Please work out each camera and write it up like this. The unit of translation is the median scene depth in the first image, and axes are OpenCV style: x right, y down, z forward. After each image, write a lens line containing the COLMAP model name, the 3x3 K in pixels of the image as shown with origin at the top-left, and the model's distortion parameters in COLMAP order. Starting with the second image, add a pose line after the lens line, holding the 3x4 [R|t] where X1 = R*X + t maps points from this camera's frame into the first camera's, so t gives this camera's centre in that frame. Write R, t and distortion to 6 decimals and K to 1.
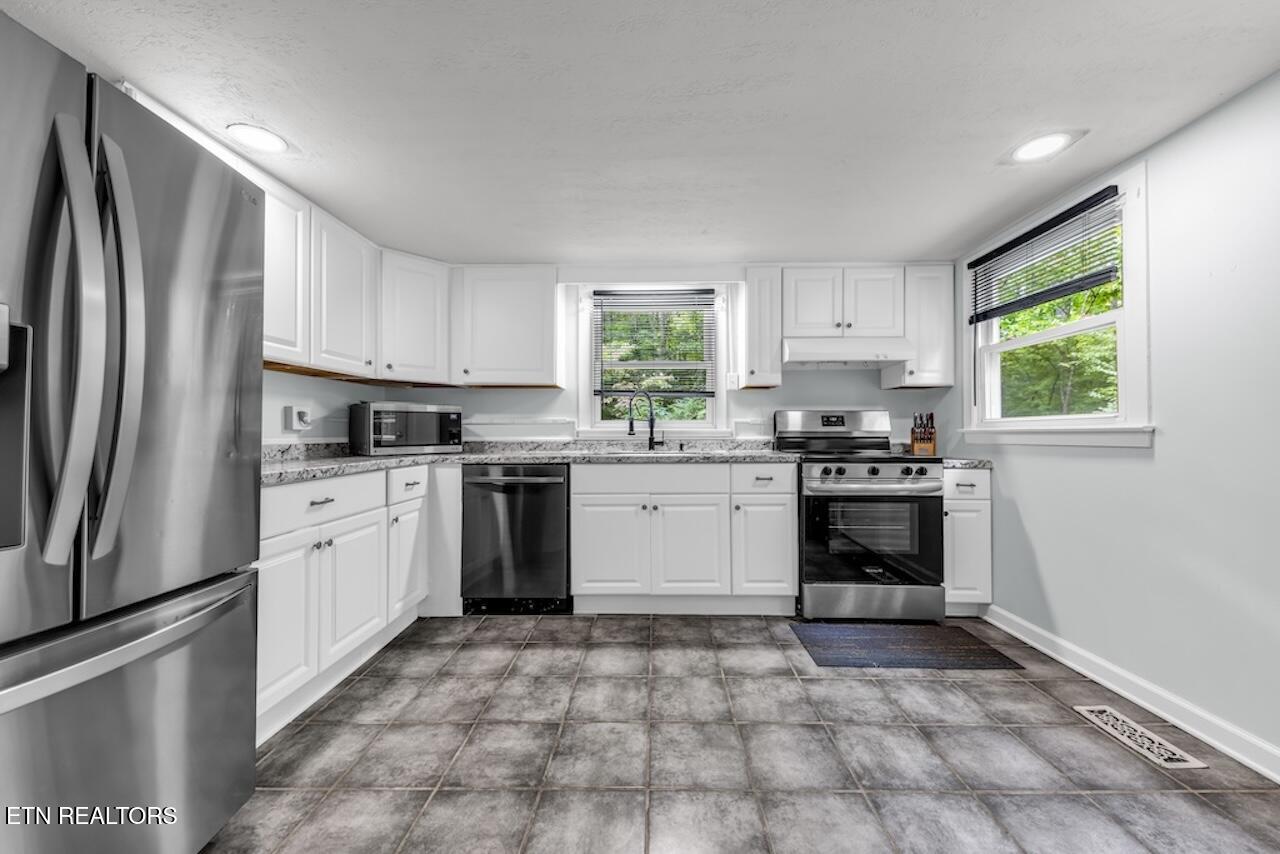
lens RADIAL K [[435.3, 0, 649.7], [0, 435.3, 426.2], [0, 0, 1]] dist [0.001817, -0.000252]
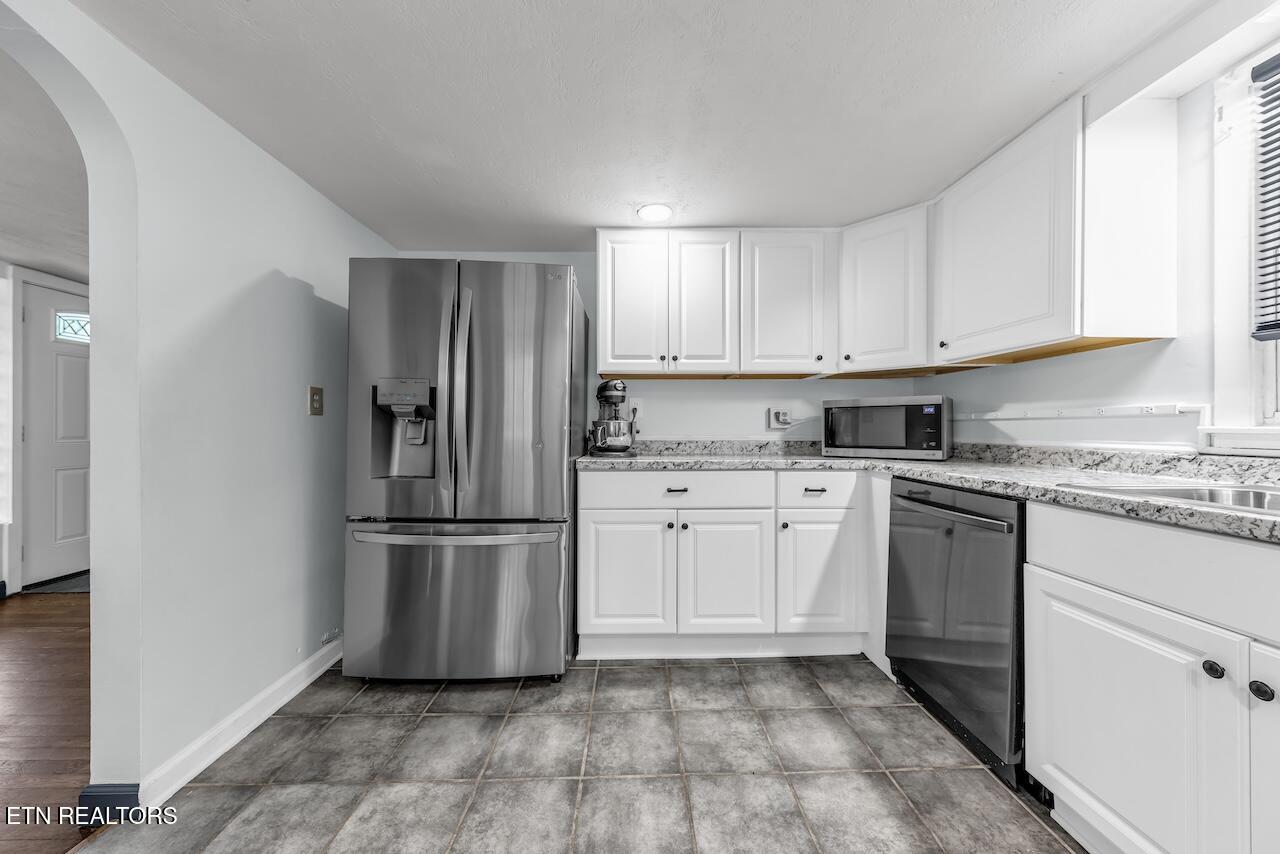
lens RADIAL K [[435.3, 0, 645.9], [0, 435.3, 427.6], [0, 0, 1]] dist [0.001817, -0.000252]
pose [[0.067323, 0.001756, -0.997730, 0.315432], [0.010794, 0.999939, 0.002488, -0.000124], [0.997673, -0.010937, 0.067299, 0.624525]]
